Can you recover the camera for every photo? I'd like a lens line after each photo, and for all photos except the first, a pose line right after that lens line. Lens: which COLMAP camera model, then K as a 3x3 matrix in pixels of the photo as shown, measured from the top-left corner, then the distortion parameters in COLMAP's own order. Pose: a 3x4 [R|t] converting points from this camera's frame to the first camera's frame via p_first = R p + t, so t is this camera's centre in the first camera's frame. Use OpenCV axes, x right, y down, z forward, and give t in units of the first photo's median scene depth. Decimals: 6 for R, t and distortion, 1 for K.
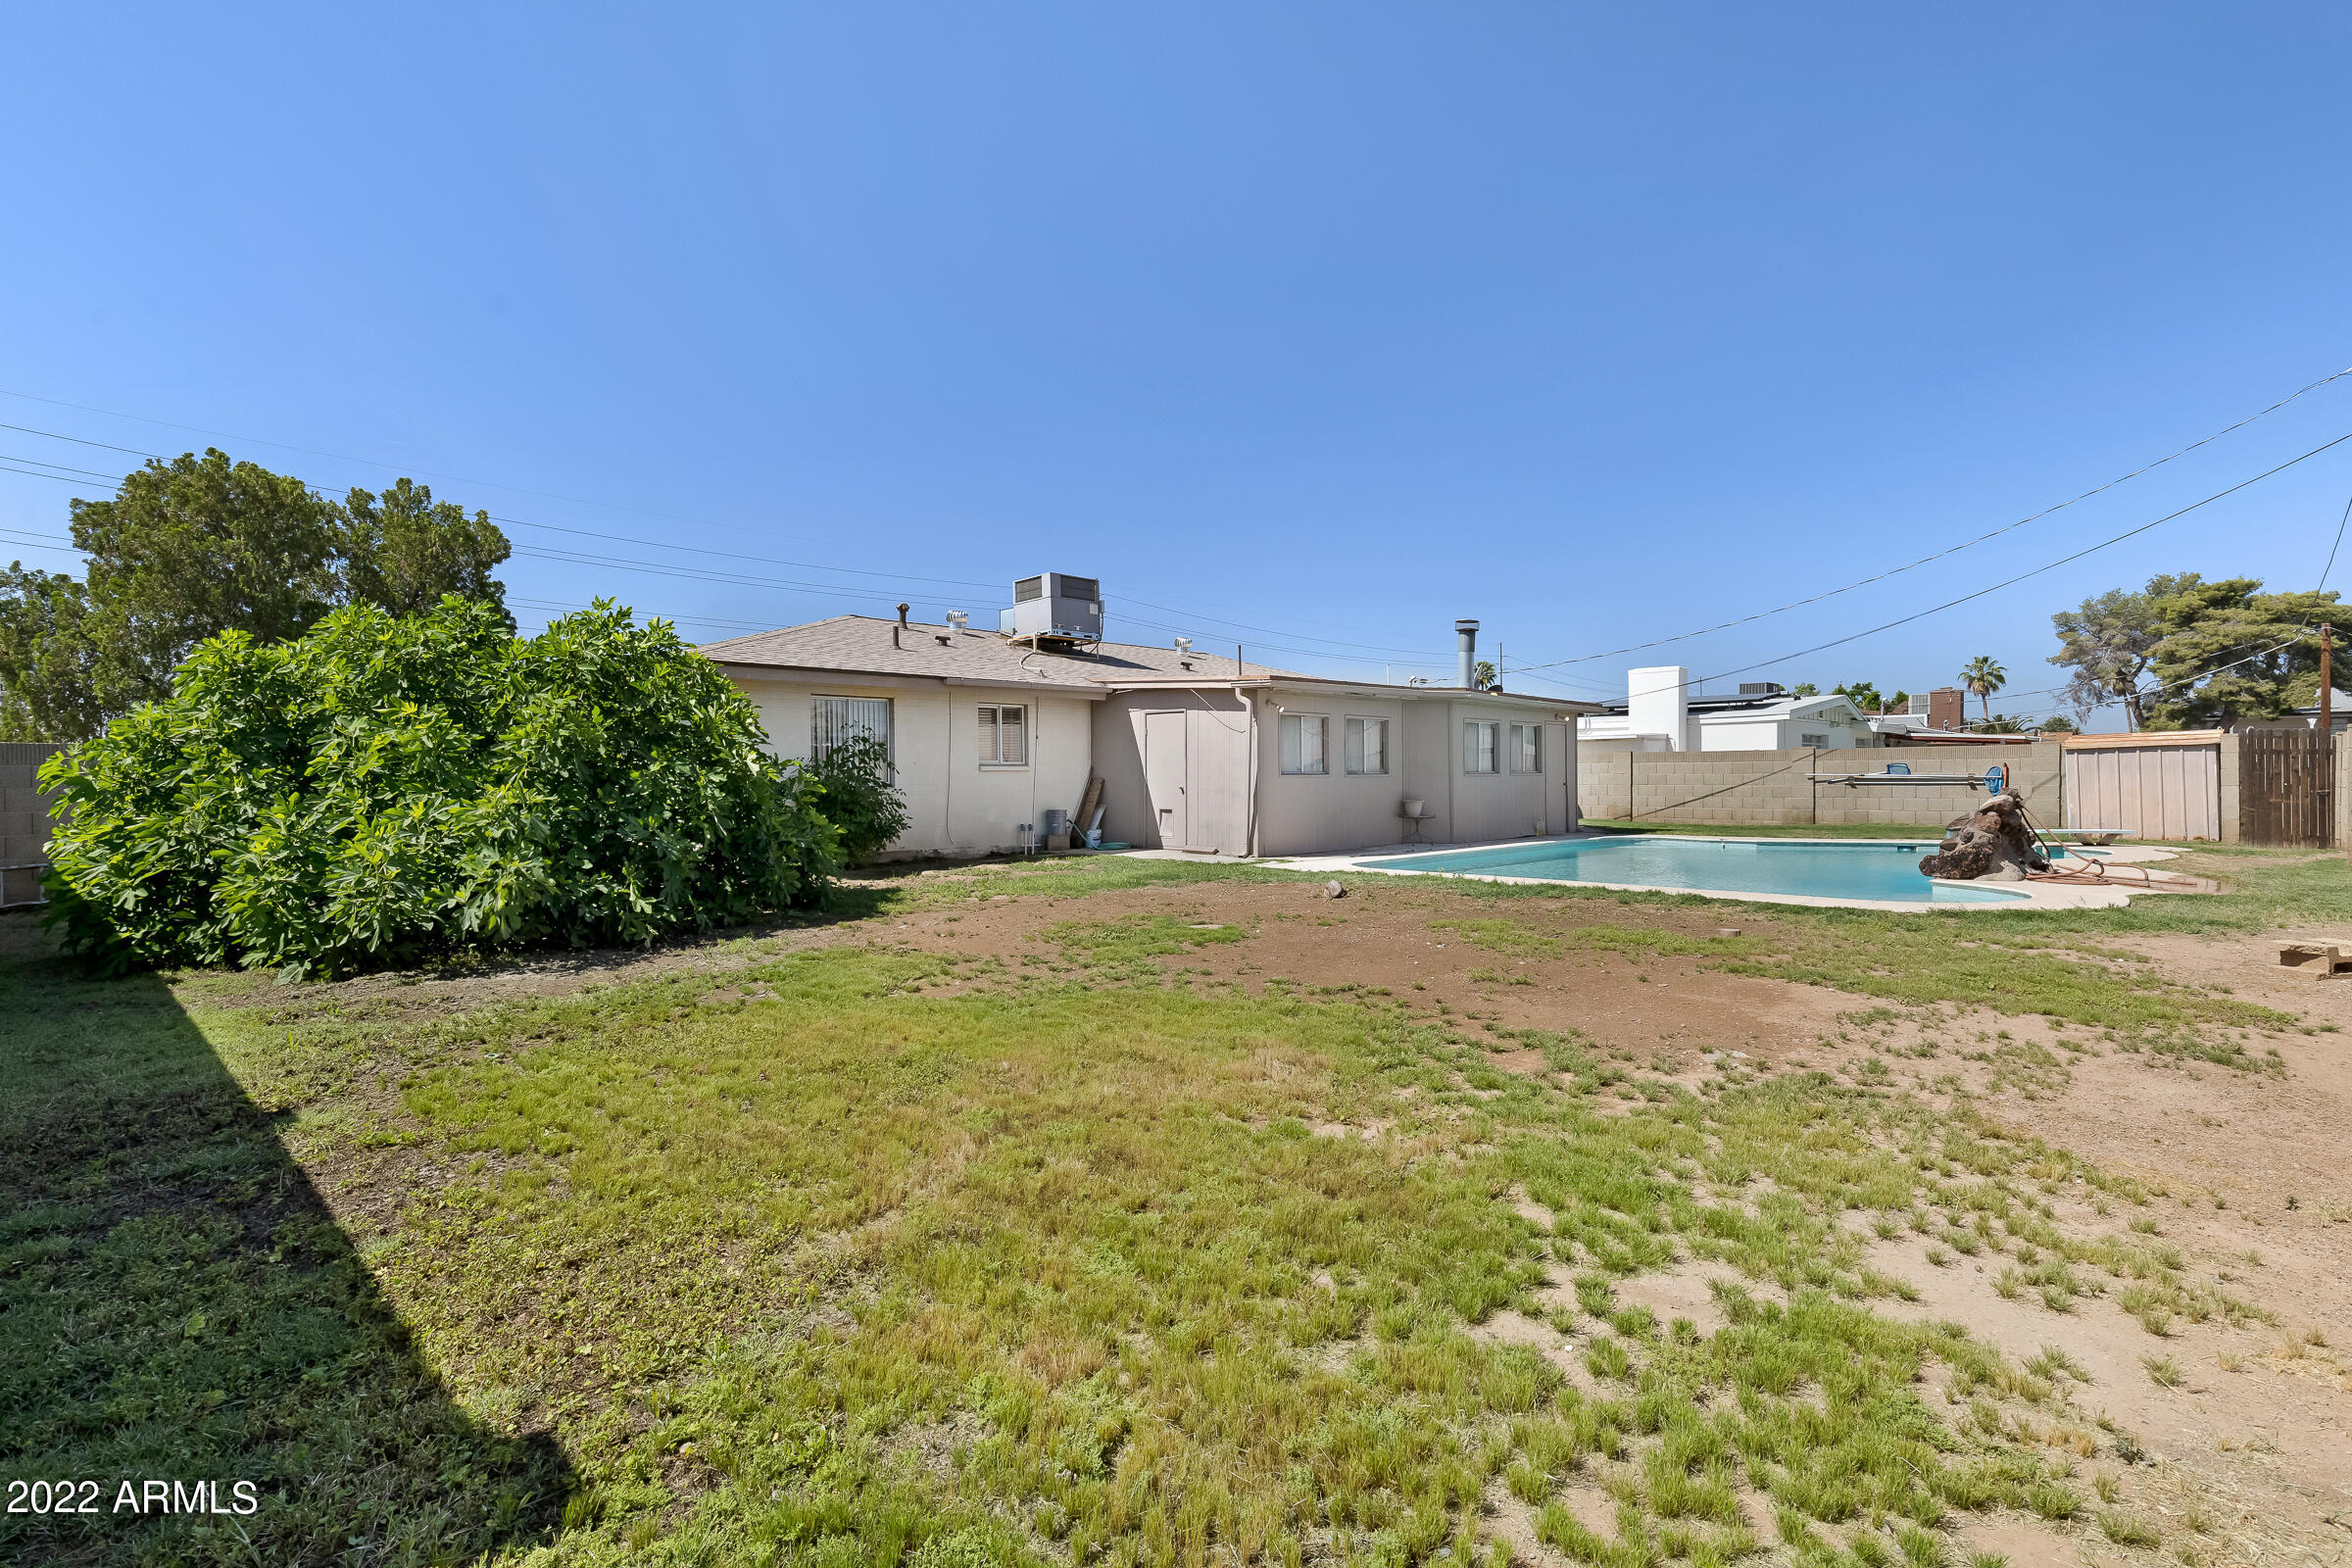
lens RADIAL K [[1130.5, 0, 1180.9], [0, 1130.5, 780.4], [0, 0, 1]] dist [0.000145, 0.000140]
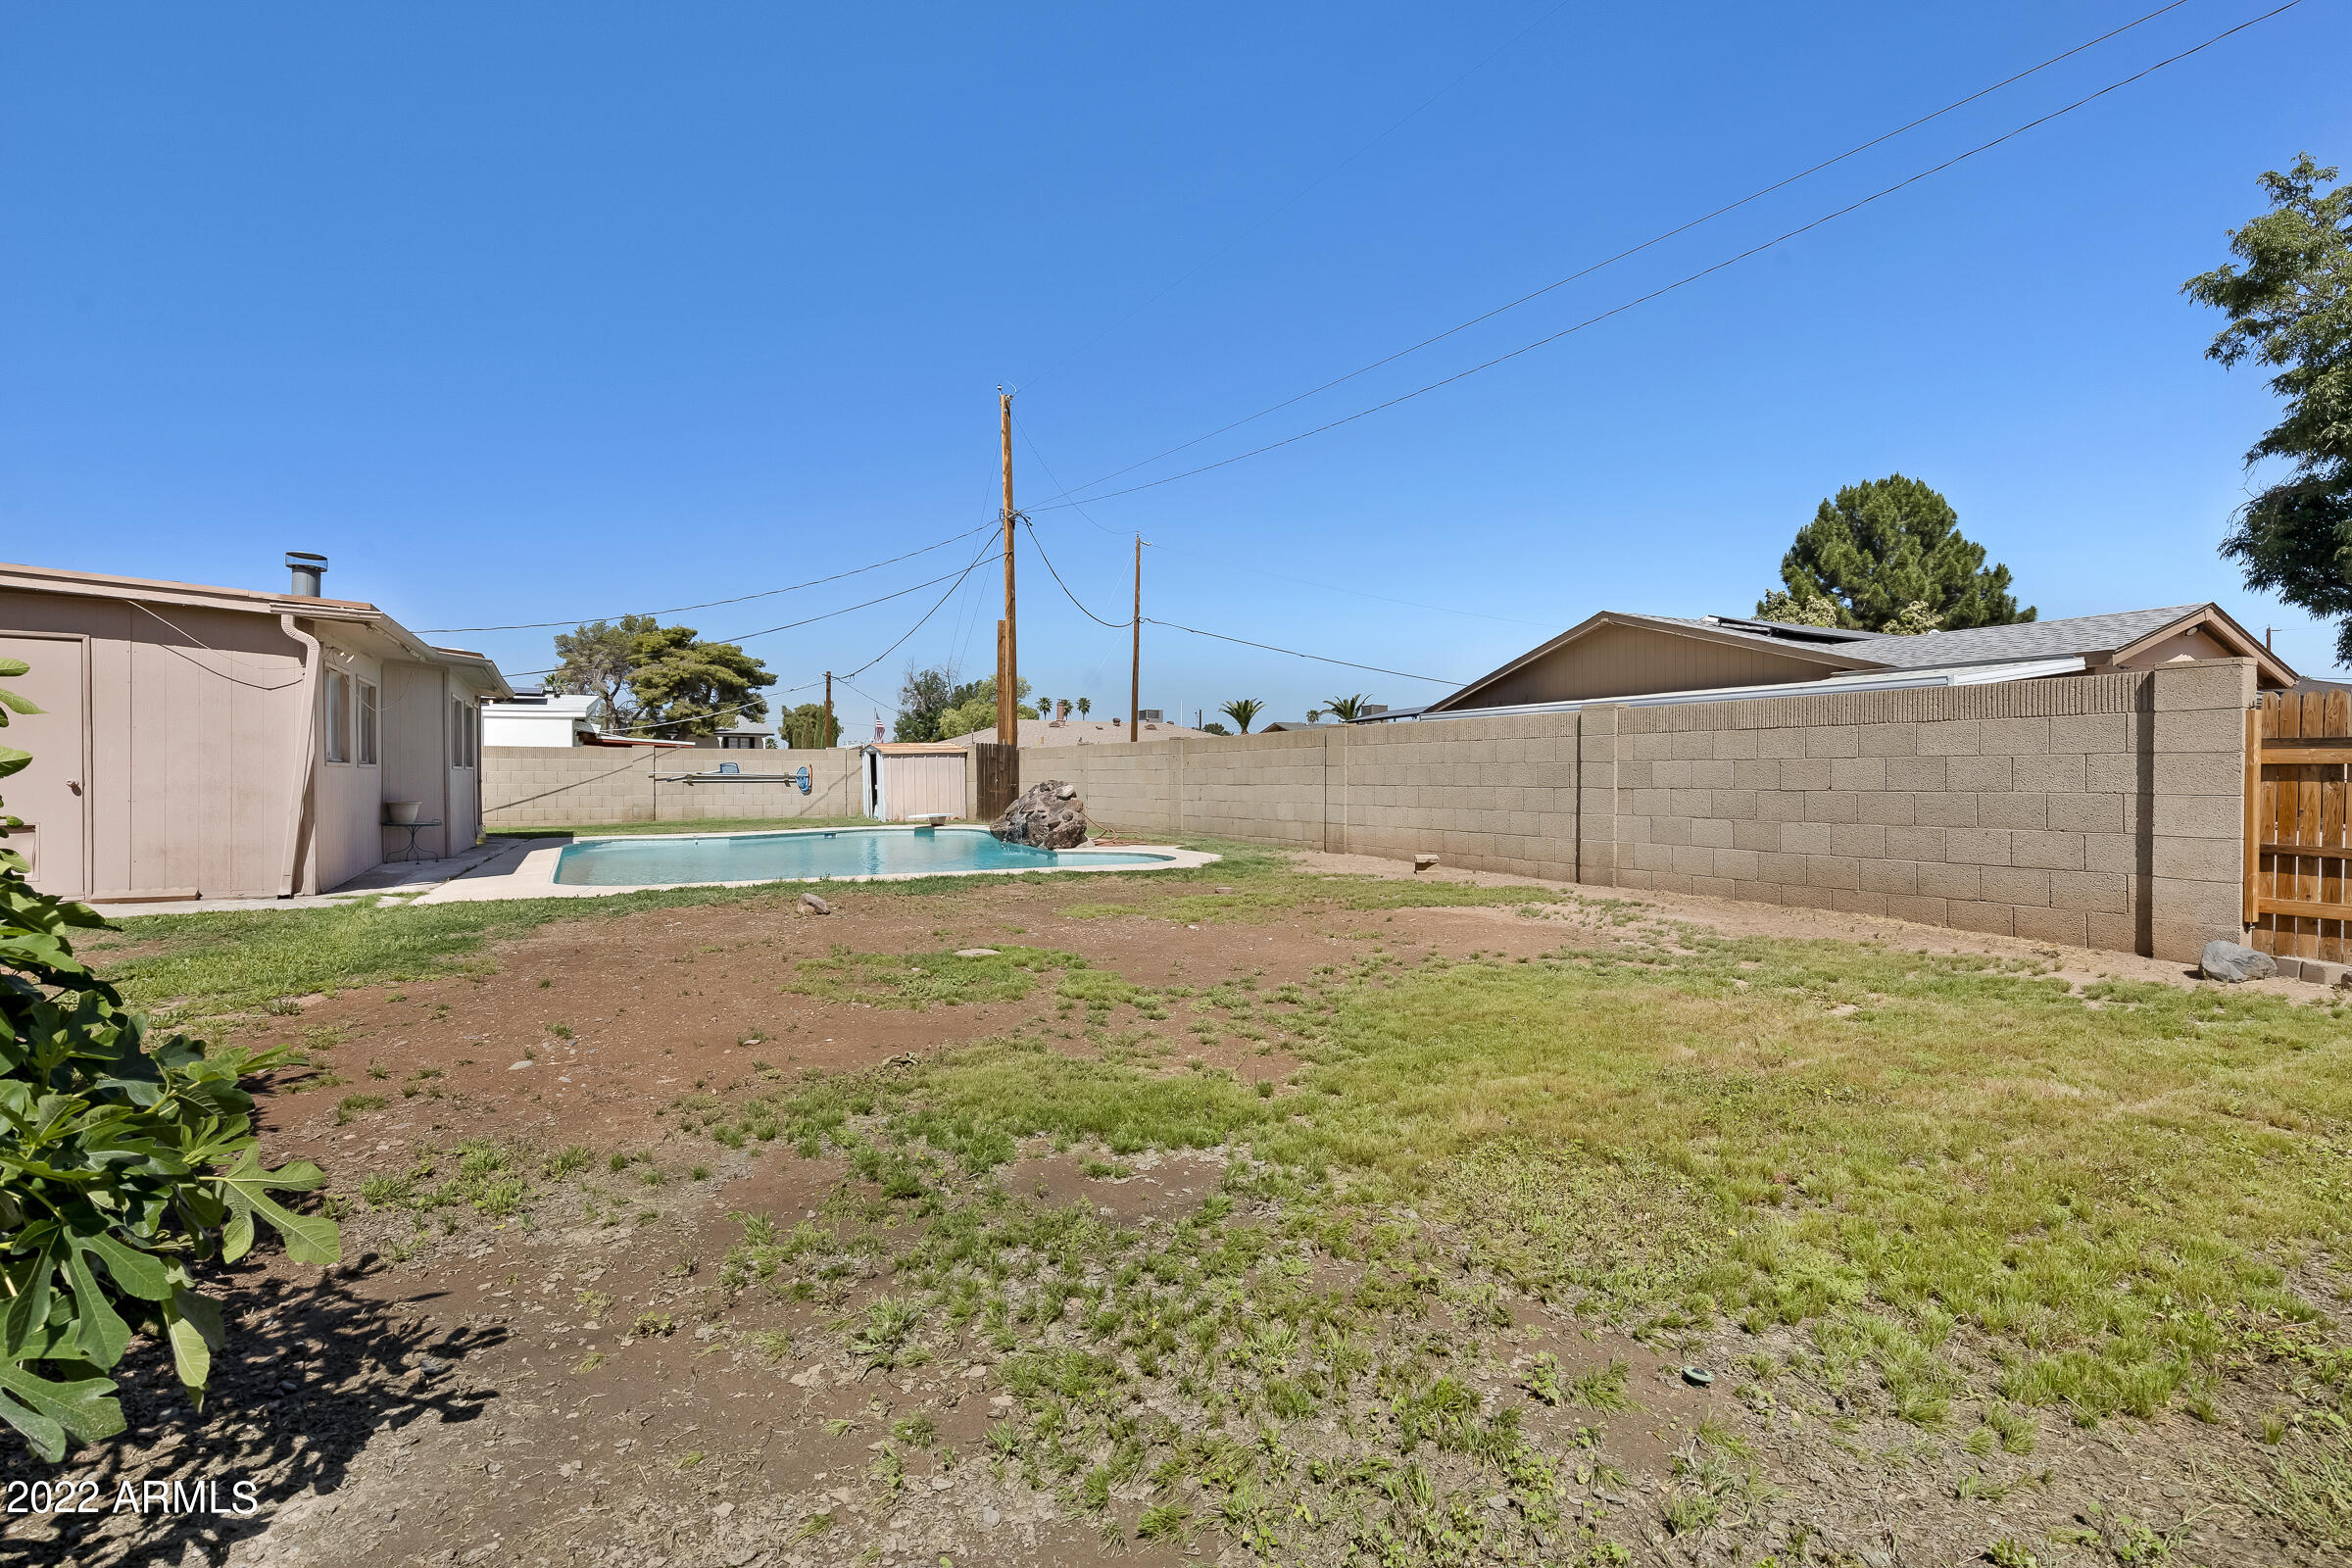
lens RADIAL K [[1089.4, 0, 1184.4], [0, 1089.4, 778.3], [0, 0, 1]] dist [0.011138, 0.000138]
pose [[0.267569, 0.004102, 0.963530, -0.263669], [0.002863, 0.999983, -0.005053, 0.006232], [-0.963534, 0.004111, 0.267553, 0.265689]]
